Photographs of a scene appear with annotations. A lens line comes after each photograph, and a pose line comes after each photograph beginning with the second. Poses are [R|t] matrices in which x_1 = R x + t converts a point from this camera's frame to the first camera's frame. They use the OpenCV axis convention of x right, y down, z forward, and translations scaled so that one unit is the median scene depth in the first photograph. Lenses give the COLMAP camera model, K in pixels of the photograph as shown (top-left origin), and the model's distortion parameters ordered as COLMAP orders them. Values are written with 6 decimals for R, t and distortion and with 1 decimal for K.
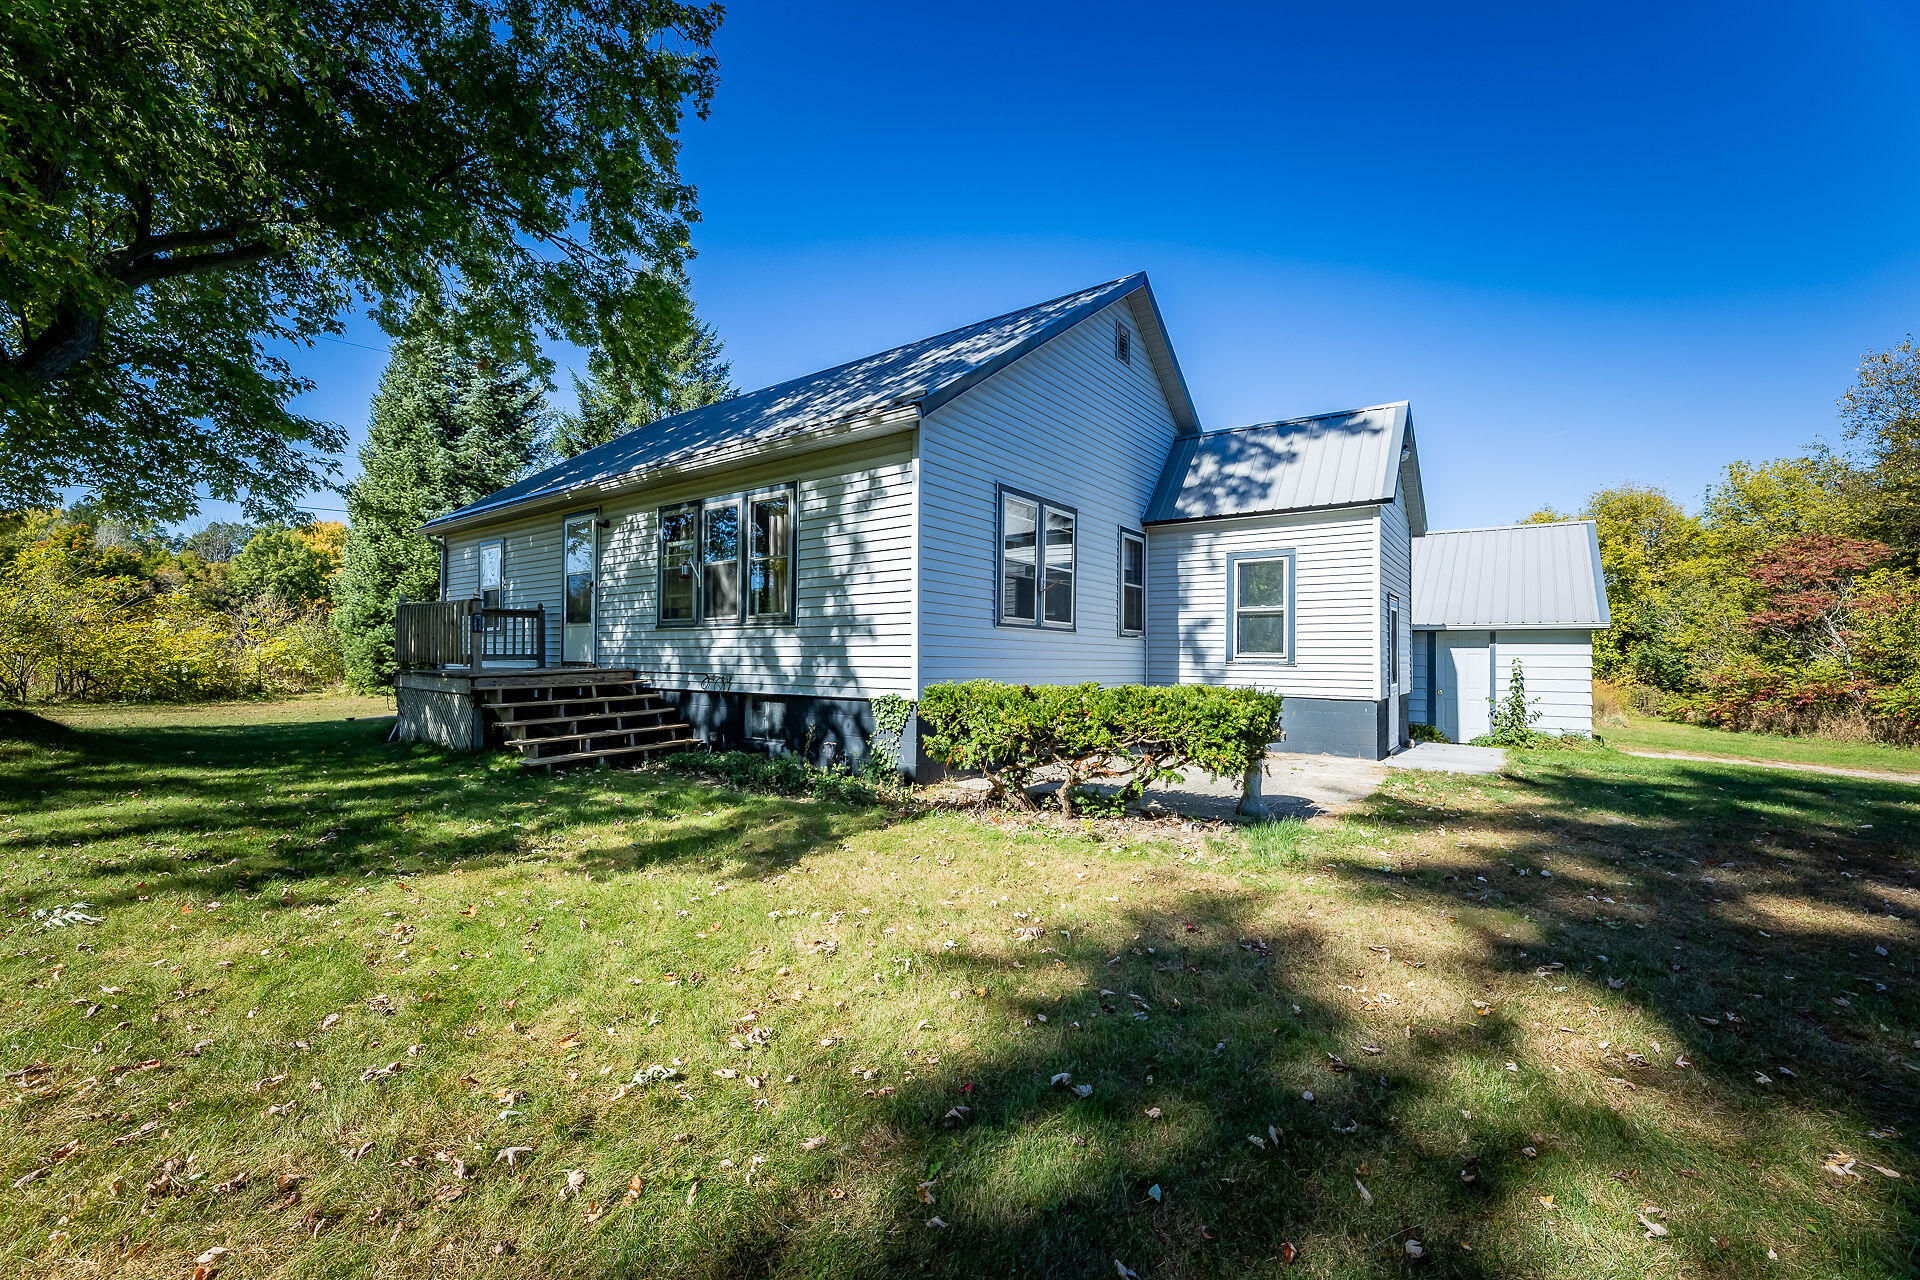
lens RADIAL K [[743.4, 0, 970.0], [0, 743.4, 635.8], [0, 0, 1]] dist [-0.002631, 0.000469]
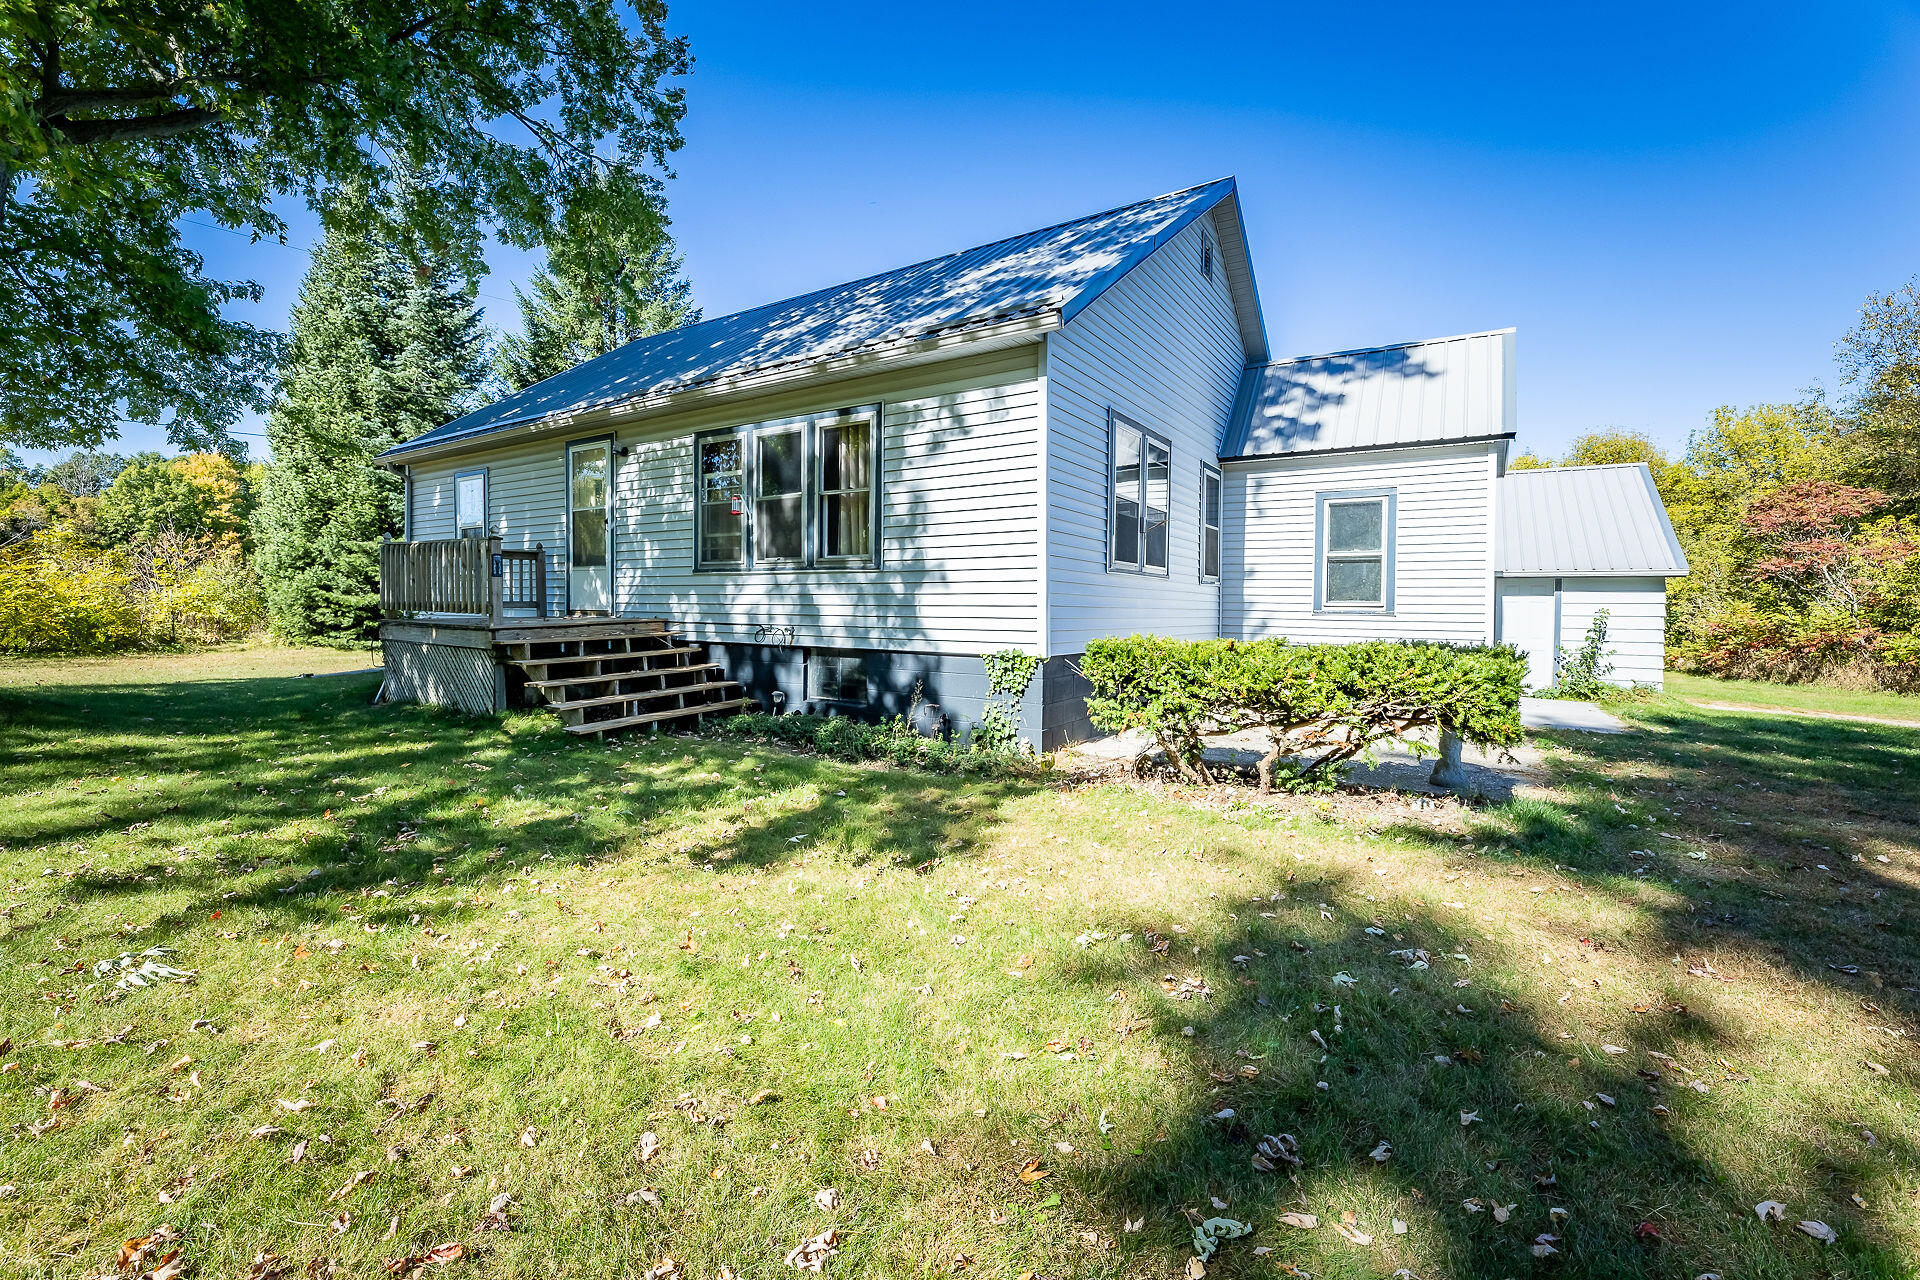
lens RADIAL K [[774.1, 0, 959.2], [0, 774.1, 608.5], [0, 0, 1]] dist [0.001587, -0.001028]
pose [[0.998626, 0.000795, 0.052400, -0.135953], [-0.002668, 0.999359, 0.035689, -0.001132], [-0.052338, -0.035780, 0.997988, 0.063374]]
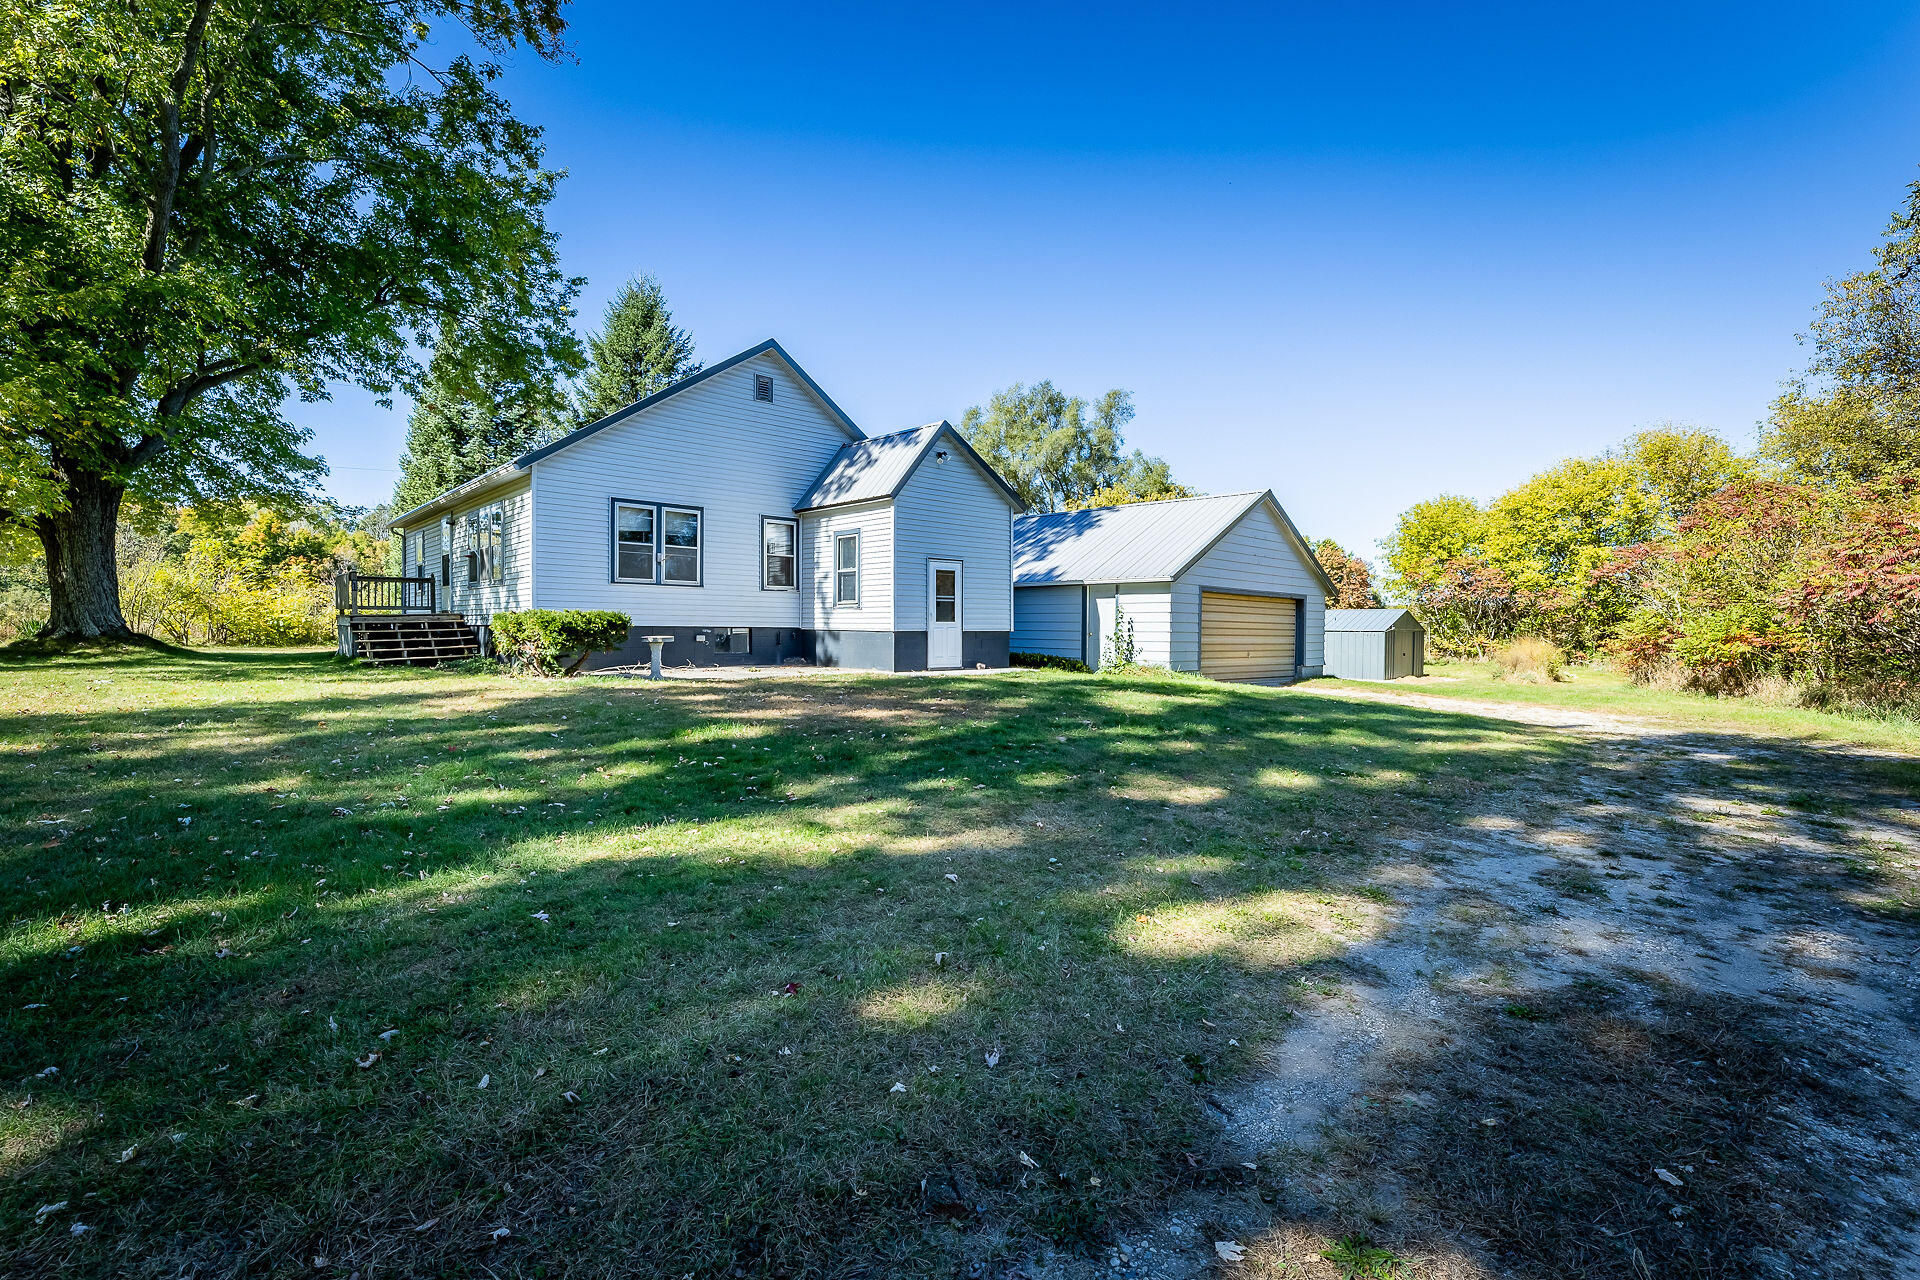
lens RADIAL K [[774.1, 0, 929.8], [0, 774.1, 625.9], [0, 0, 1]] dist [0.001587, -0.001028]
pose [[0.983646, -0.003029, -0.180085, 0.760296], [0.008872, 0.999460, 0.031650, 0.024308], [0.179892, -0.032730, 0.983142, -0.424562]]
